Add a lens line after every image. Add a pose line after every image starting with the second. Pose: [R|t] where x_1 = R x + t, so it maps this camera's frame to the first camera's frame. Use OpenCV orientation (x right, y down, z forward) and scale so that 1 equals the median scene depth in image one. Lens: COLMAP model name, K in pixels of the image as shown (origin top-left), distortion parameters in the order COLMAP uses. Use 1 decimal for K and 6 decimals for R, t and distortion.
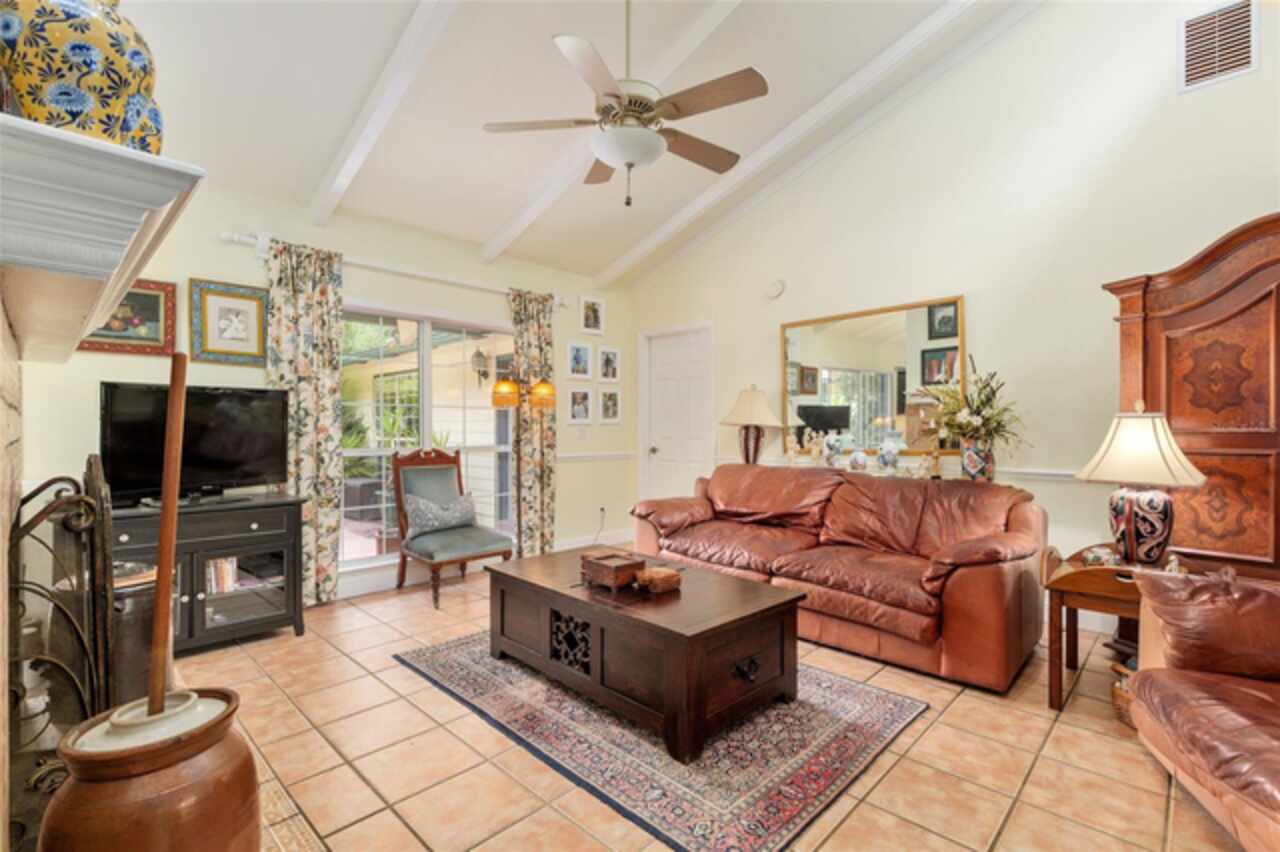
lens RADIAL K [[591.7, 0, 646.9], [0, 591.7, 427.8], [0, 0, 1]] dist [-0.001291, -0.000458]
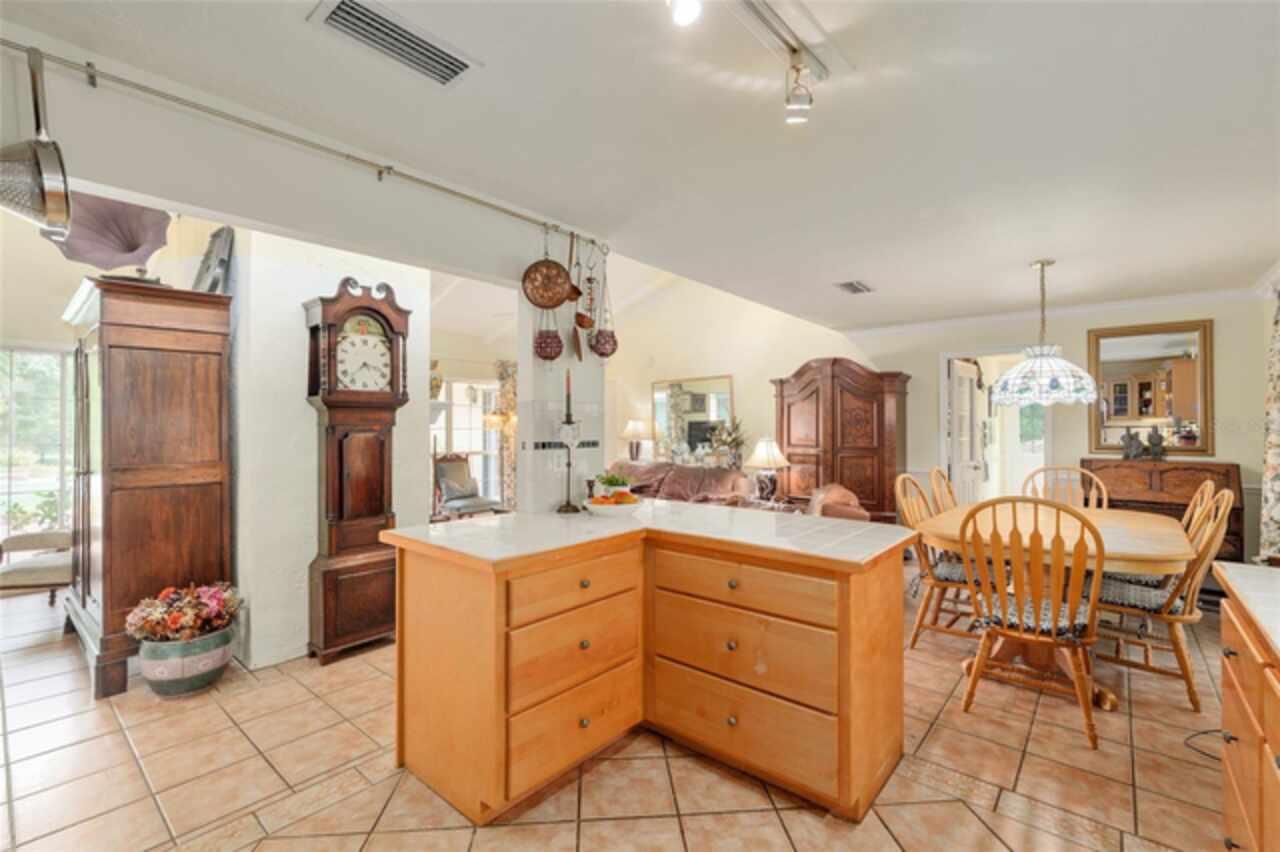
lens RADIAL K [[560.7, 0, 650.2], [0, 560.7, 420.9], [0, 0, 1]] dist [-0.008768, -0.000641]
pose [[0.997662, -0.000726, 0.068338, 0.110242], [0.001523, 0.999932, -0.011603, -0.040054], [-0.068325, 0.011680, 0.997595, -0.705375]]
